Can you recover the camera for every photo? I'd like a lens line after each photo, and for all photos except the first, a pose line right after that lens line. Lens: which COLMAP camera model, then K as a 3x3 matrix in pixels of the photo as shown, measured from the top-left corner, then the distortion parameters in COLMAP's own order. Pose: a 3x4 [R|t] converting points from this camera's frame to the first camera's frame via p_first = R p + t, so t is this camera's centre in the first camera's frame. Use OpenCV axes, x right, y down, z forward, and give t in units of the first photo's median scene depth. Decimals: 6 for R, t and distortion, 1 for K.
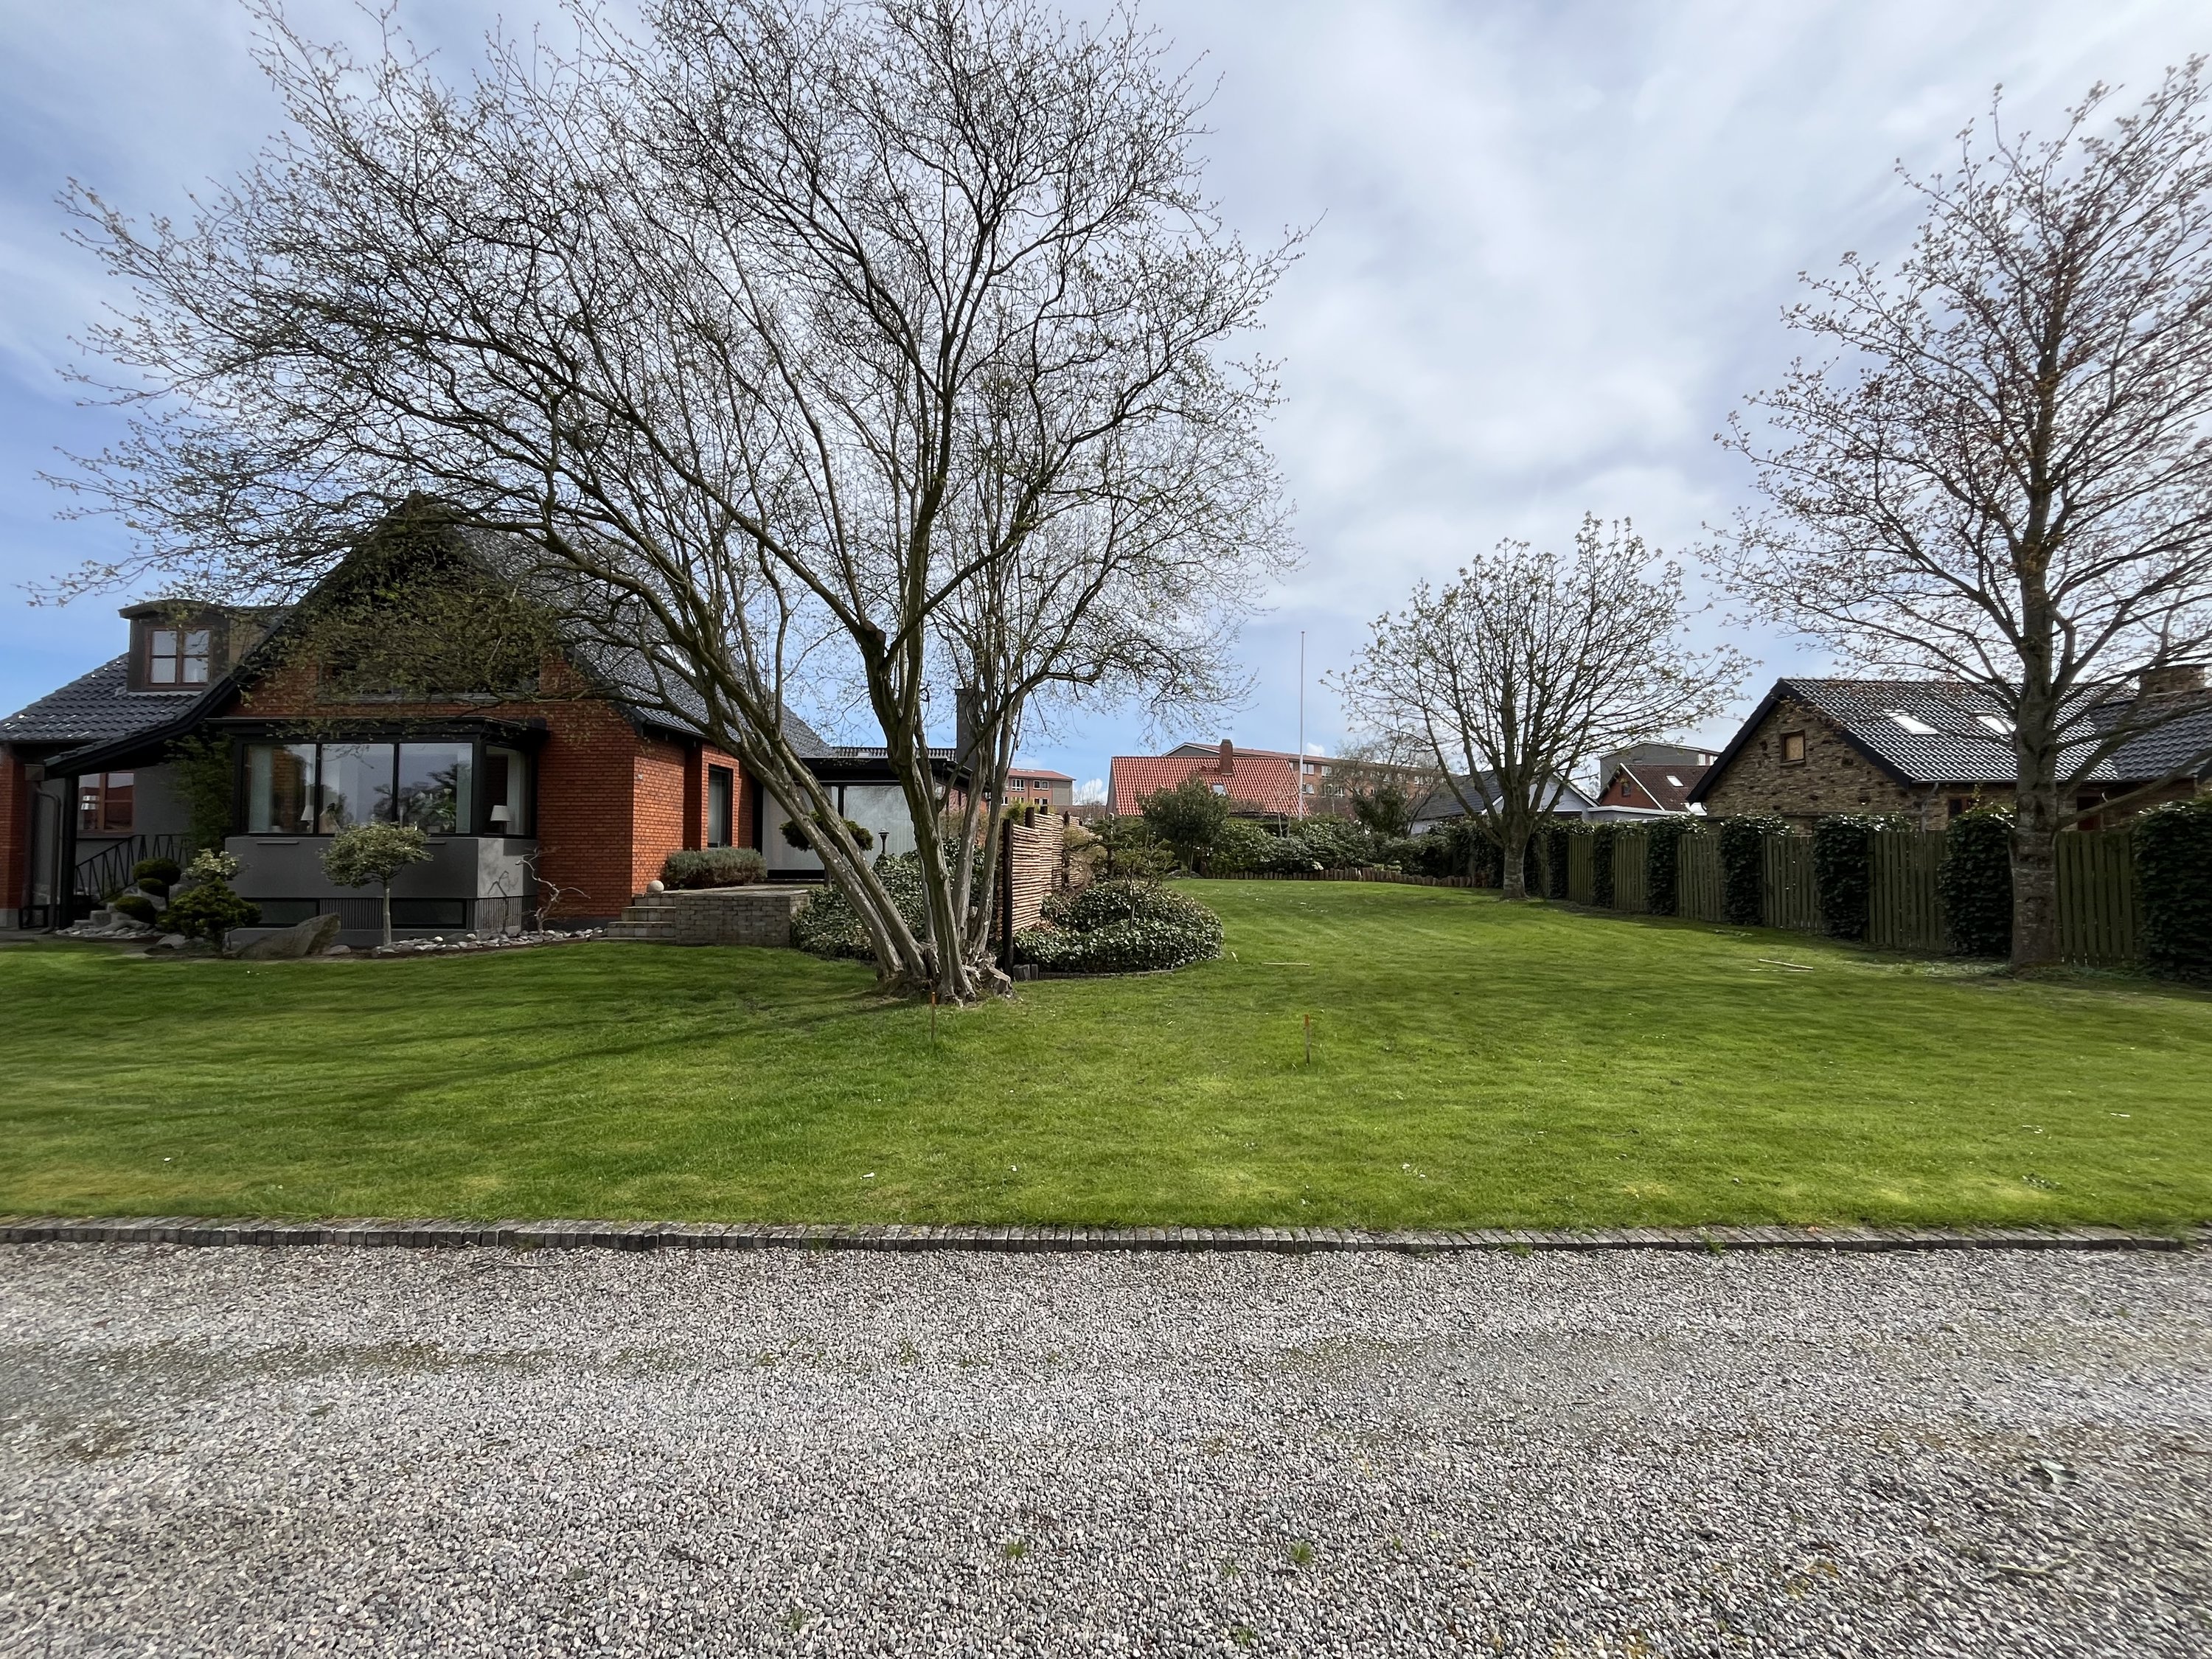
lens RADIAL K [[902.4, 0, 1105.3], [0, 902.4, 833.9], [0, 0, 1]] dist [-0.002295, -0.000173]
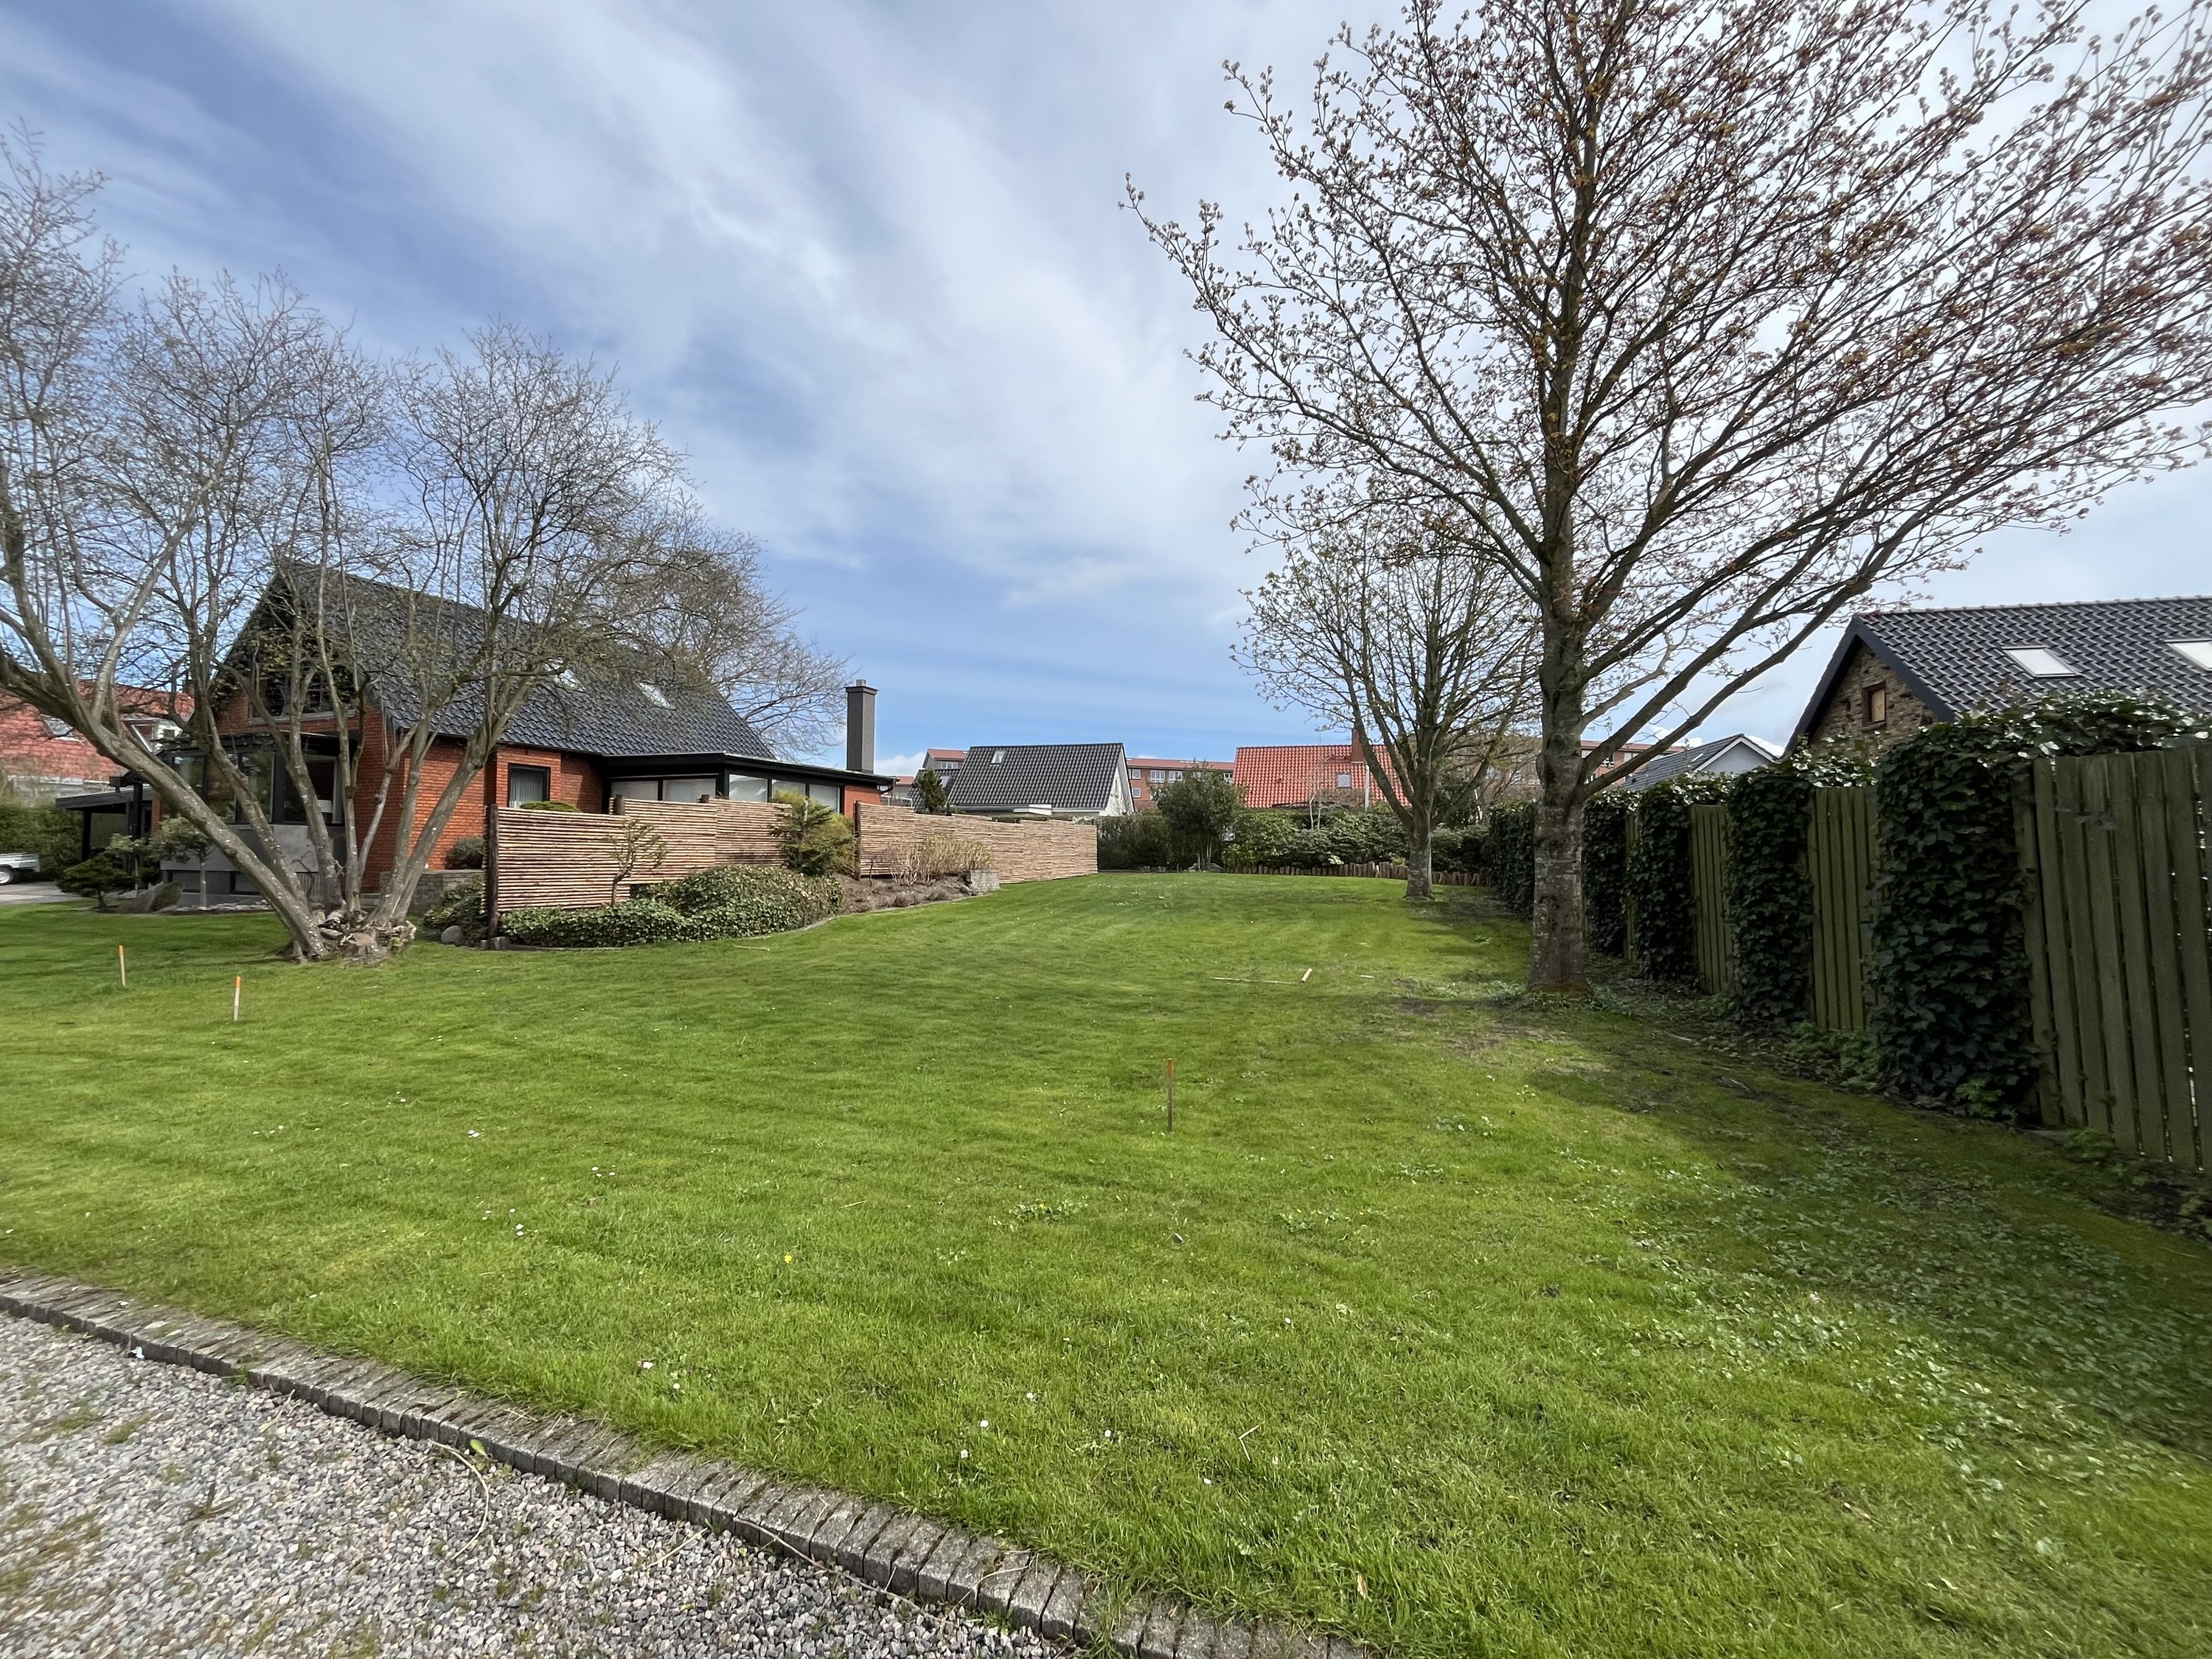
lens RADIAL K [[902.4, 0, 1105.3], [0, 902.4, 833.9], [0, 0, 1]] dist [-0.002295, -0.000173]
pose [[0.940861, 0.000424, -0.338791, 1.584820], [0.001219, 0.999989, 0.004637, 0.022272], [0.338790, -0.004776, 0.940850, 0.329723]]
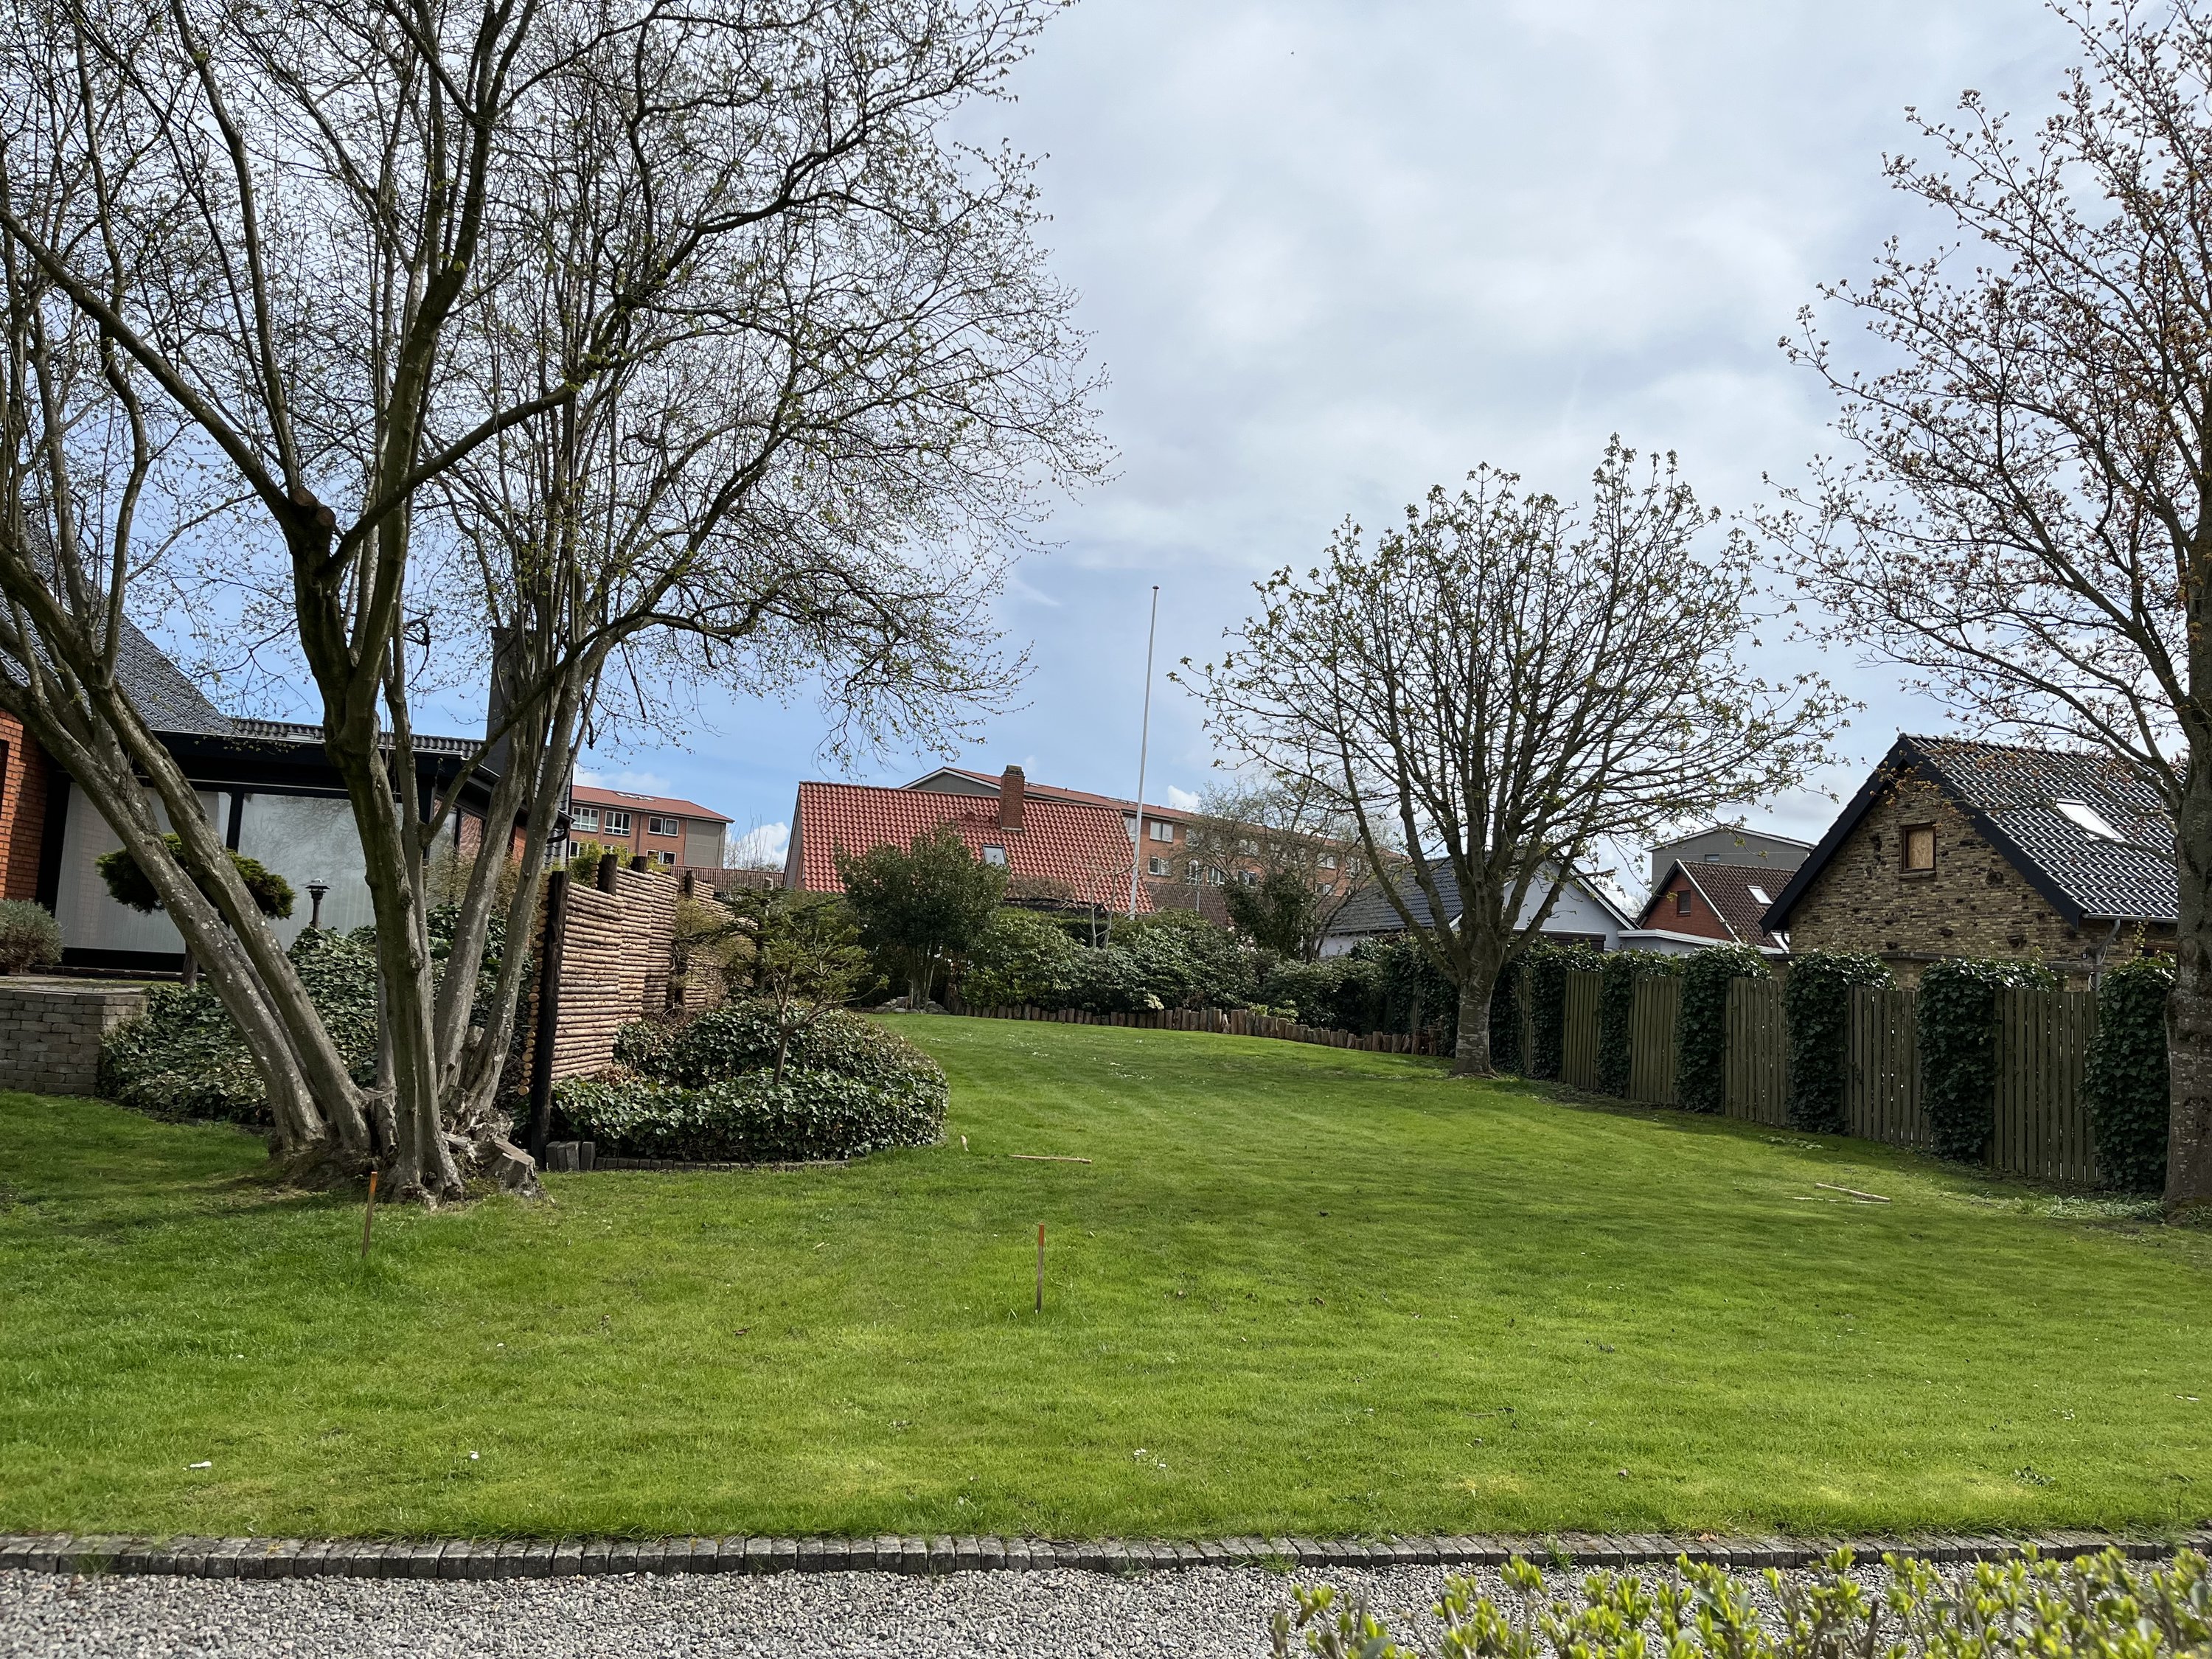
lens RADIAL K [[1662.0, 0, 1096.8], [0, 1662.0, 835.9], [0, 0, 1]] dist [0.084132, -0.116089]
pose [[0.980614, 0.070405, 0.182864, 0.022721], [-0.059431, 0.996126, -0.064818, 0.008294], [-0.186719, 0.052694, 0.980999, -0.053606]]
